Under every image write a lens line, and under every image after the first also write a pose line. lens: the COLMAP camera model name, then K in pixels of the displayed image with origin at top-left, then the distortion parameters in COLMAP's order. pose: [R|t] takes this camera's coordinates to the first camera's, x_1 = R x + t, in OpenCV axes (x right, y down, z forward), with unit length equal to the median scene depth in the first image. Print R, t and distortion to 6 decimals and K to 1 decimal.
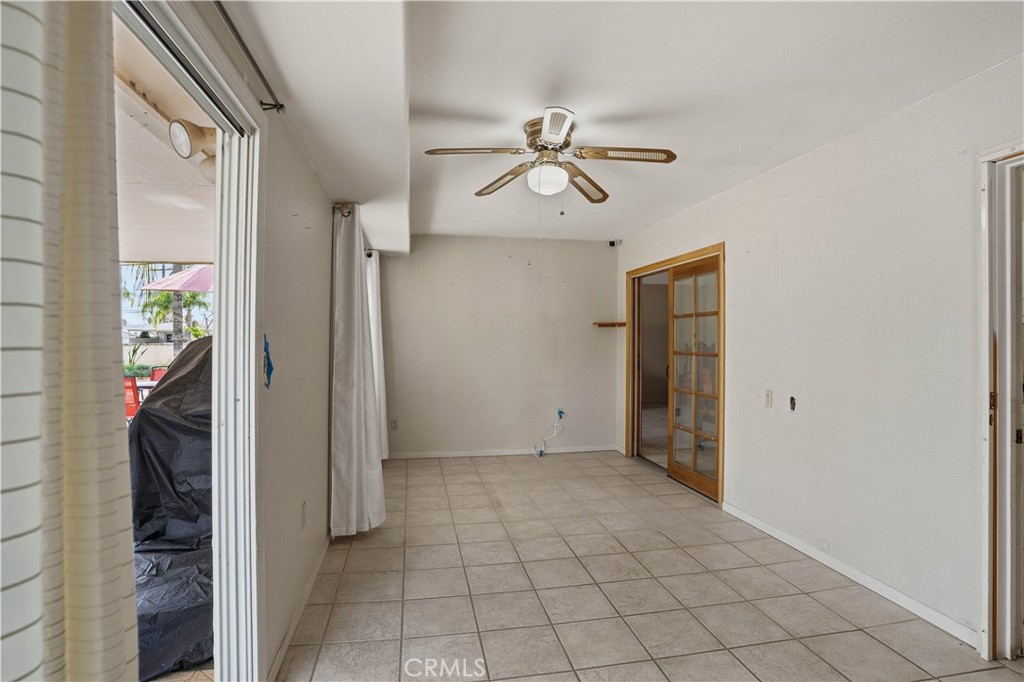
lens RADIAL K [[506.0, 0, 506.0], [0, 506.0, 341.7], [0, 0, 1]] dist [-0.076739, 0.034254]
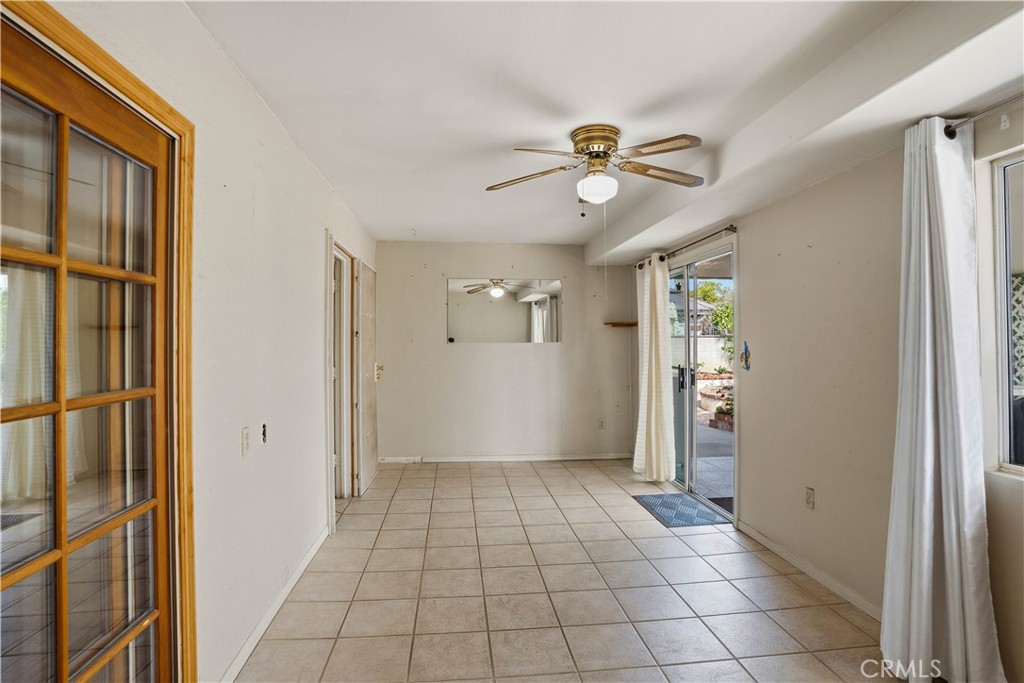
lens RADIAL K [[506.0, 0, 506.0], [0, 506.0, 342.2], [0, 0, 1]] dist [-0.076739, 0.034254]
pose [[-0.996852, 0.002684, 0.079235, 0.160443], [0.003149, 0.999978, 0.005752, -0.015702], [-0.079218, 0.005983, -0.996839, 1.727089]]
